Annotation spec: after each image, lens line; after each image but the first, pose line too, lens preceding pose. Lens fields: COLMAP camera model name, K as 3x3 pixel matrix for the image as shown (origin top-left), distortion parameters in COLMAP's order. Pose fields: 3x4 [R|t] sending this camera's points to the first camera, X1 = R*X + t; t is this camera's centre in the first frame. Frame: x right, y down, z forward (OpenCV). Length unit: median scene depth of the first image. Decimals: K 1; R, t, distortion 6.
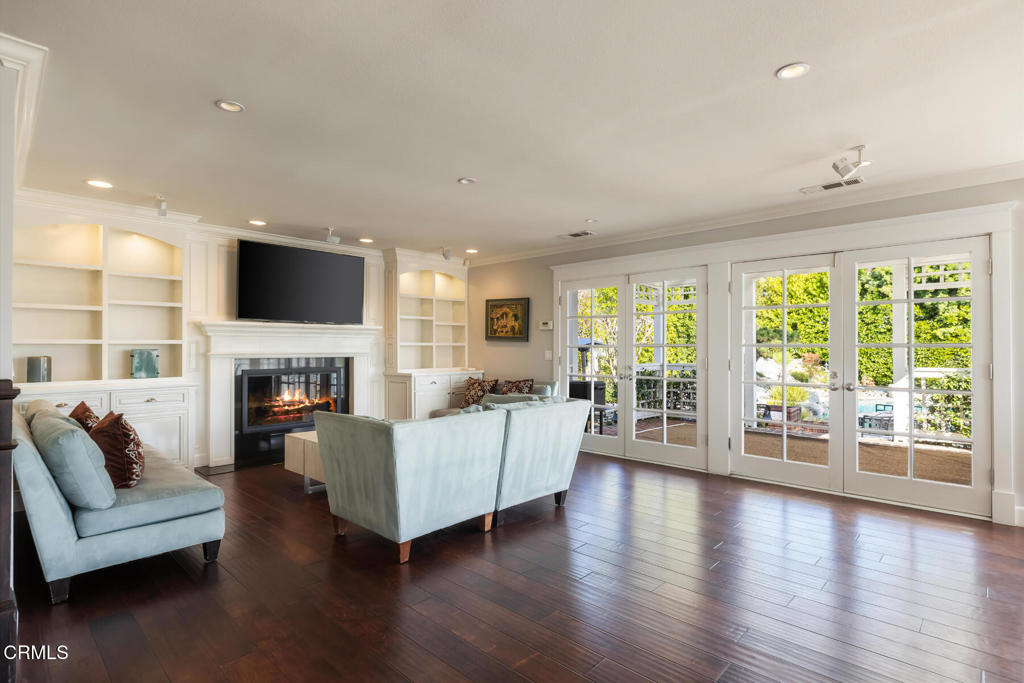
lens RADIAL K [[513.6, 0, 507.8], [0, 513.6, 342.5], [0, 0, 1]] dist [-0.000536, -0.000595]
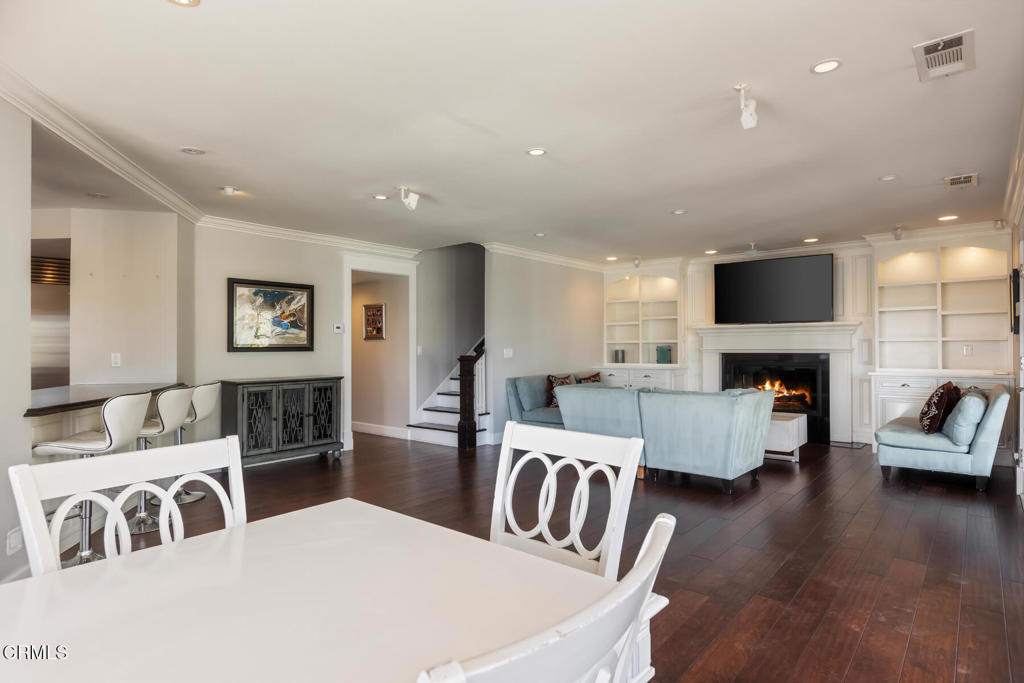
lens RADIAL K [[569.9, 0, 512.0], [0, 569.9, 341.5], [0, 0, 1]] dist [0.000162, 0.000426]
pose [[0.073819, -0.009839, -0.997223, 0.911903], [0.012202, 0.999885, -0.008962, 0.008810], [0.997197, -0.011507, 0.073930, 0.345185]]
